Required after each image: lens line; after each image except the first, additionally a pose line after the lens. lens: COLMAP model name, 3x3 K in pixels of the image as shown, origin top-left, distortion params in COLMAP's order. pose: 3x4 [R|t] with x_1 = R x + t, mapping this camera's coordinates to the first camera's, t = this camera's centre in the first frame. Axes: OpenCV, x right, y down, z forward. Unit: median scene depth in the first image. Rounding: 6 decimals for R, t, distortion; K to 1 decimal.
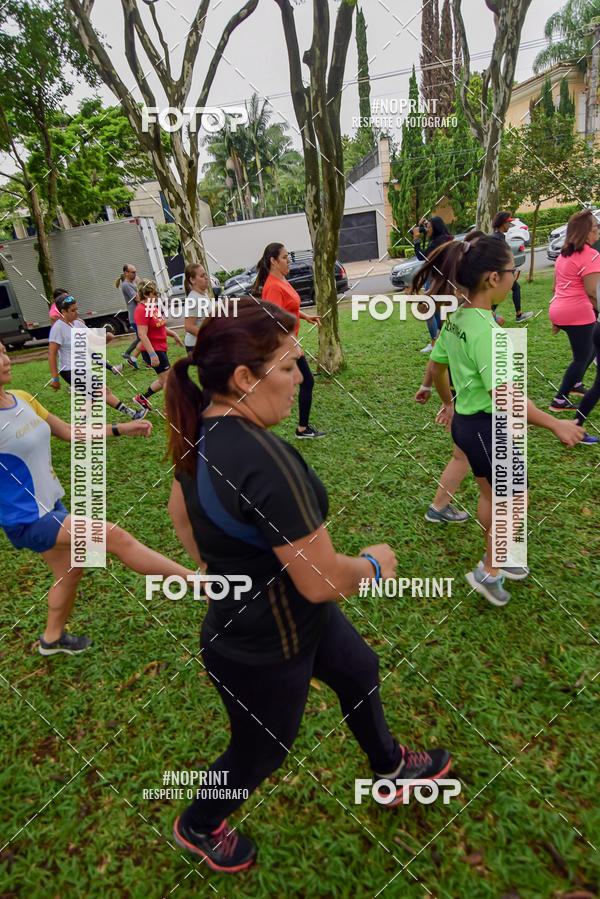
lens RADIAL K [[512.6, 0, 300.3], [0, 512.6, 453.2], [0, 0, 1]] dist [-0.002706, -0.011688]
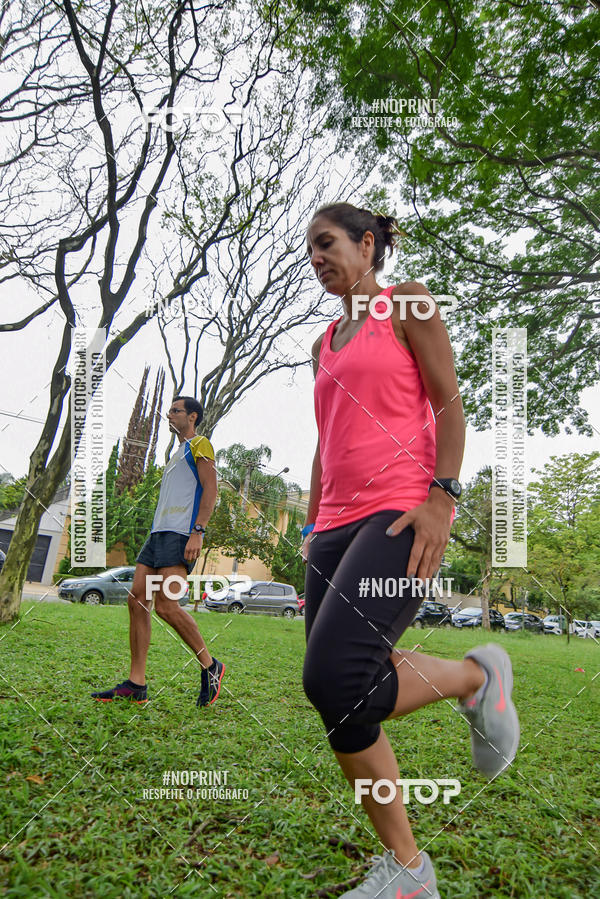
lens RADIAL K [[512.6, 0, 300.6], [0, 512.6, 454.2], [0, 0, 1]] dist [-0.002706, -0.011688]
pose [[0.792743, 0.366249, 0.487257, -0.033623], [0.024443, 0.779621, -0.625774, 0.094086], [-0.609065, 0.507988, 0.609088, 0.010968]]
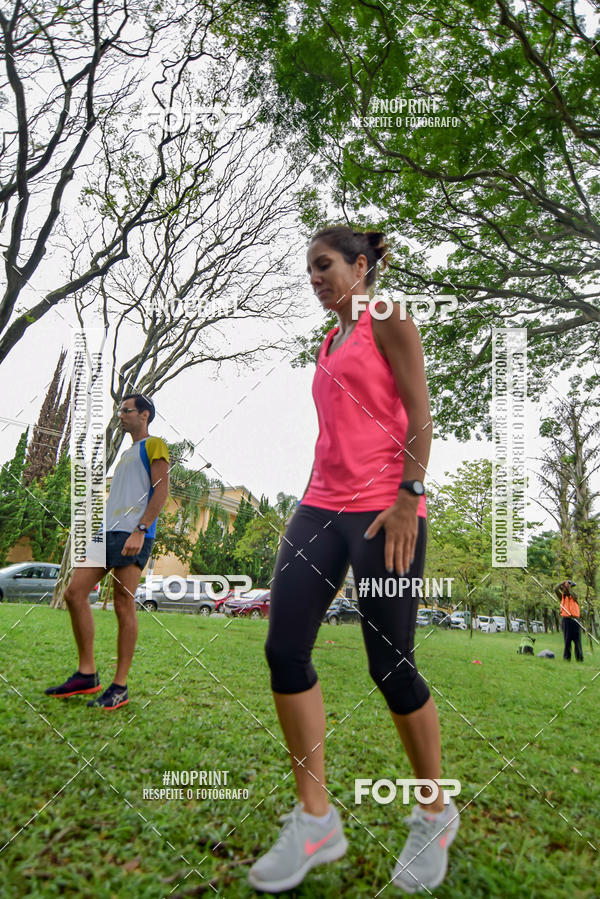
lens RADIAL K [[512.6, 0, 300.9], [0, 512.6, 454.9], [0, 0, 1]] dist [-0.002706, -0.011688]
pose [[0.699377, 0.391305, 0.598124, -0.024342], [0.085248, 0.785186, -0.613364, 0.094141], [-0.709651, 0.479962, 0.515783, 0.008387]]
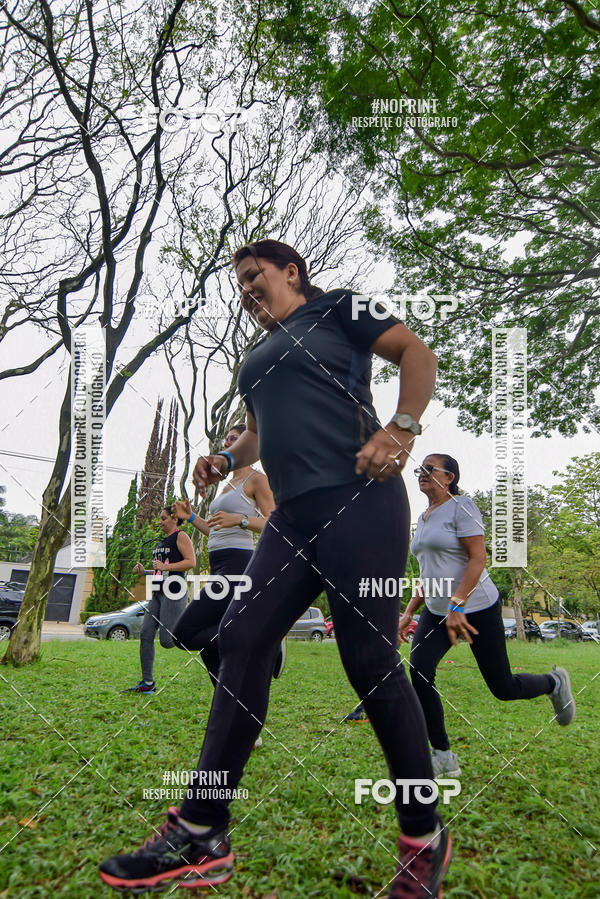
lens RADIAL K [[512.6, 0, 300.1], [0, 512.6, 454.2], [0, 0, 1]] dist [-0.002706, -0.011688]
pose [[0.835781, 0.323885, 0.443361, -0.022623], [0.059631, 0.749166, -0.659693, 0.094091], [-0.545816, 0.577797, 0.606825, 0.009987]]
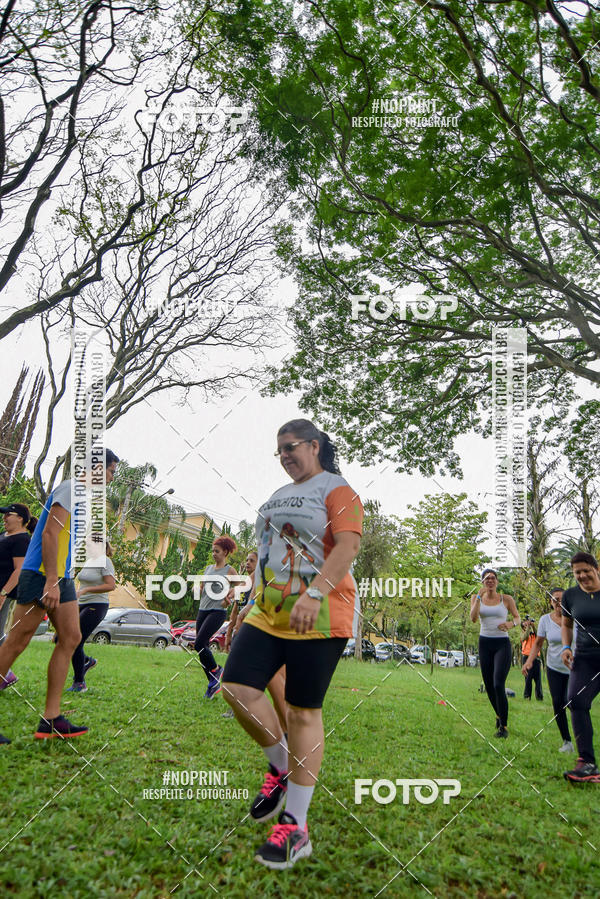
lens RADIAL K [[512.6, 0, 301.3], [0, 512.6, 454.8], [0, 0, 1]] dist [-0.002706, -0.011688]
pose [[0.641174, 0.447904, 0.623119, -0.027563], [0.104258, 0.753621, -0.648988, 0.084468], [-0.760280, 0.481080, 0.436505, 0.015970]]
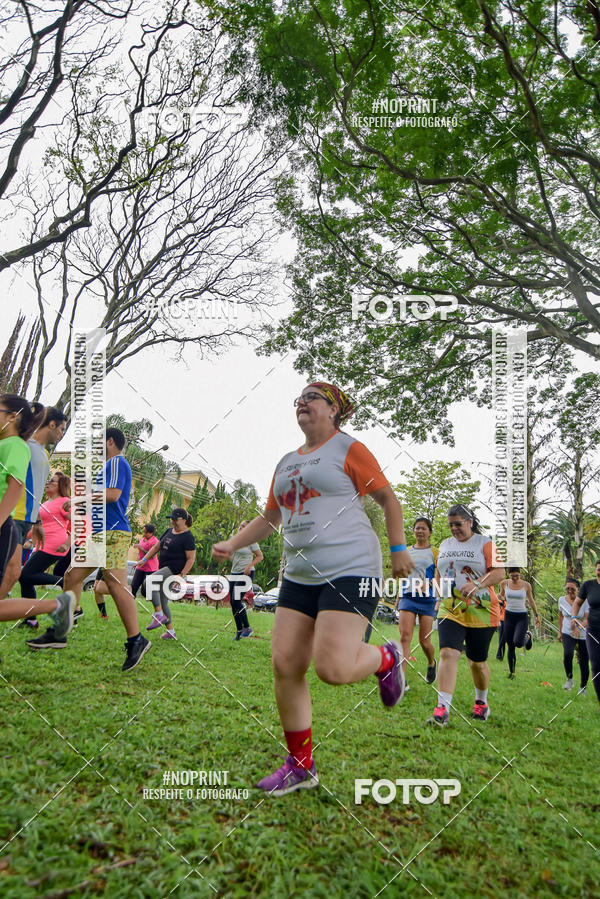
lens RADIAL K [[512.6, 0, 301.0], [0, 512.6, 454.8], [0, 0, 1]] dist [-0.002706, -0.011688]
pose [[0.621707, 0.427871, 0.656054, -0.016479], [0.072749, 0.802439, -0.592282, 0.091922], [-0.779864, 0.415953, 0.467755, 0.002466]]
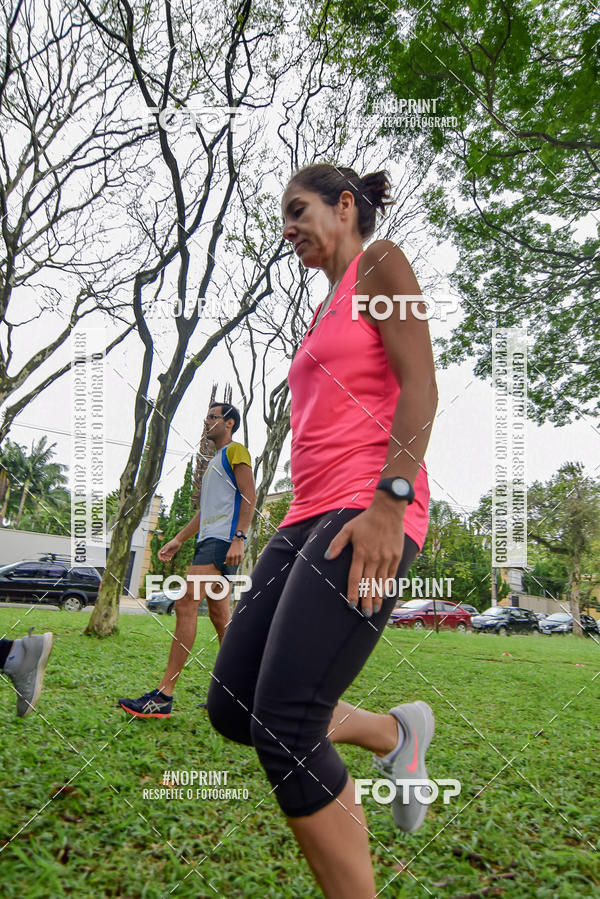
lens RADIAL K [[512.6, 0, 300.1], [0, 512.6, 454.8], [0, 0, 1]] dist [-0.002706, -0.011688]
pose [[0.868208, 0.326480, 0.373666, -0.043791], [-0.015675, 0.770723, -0.636978, 0.095047], [-0.495953, 0.547172, 0.674265, 0.010278]]
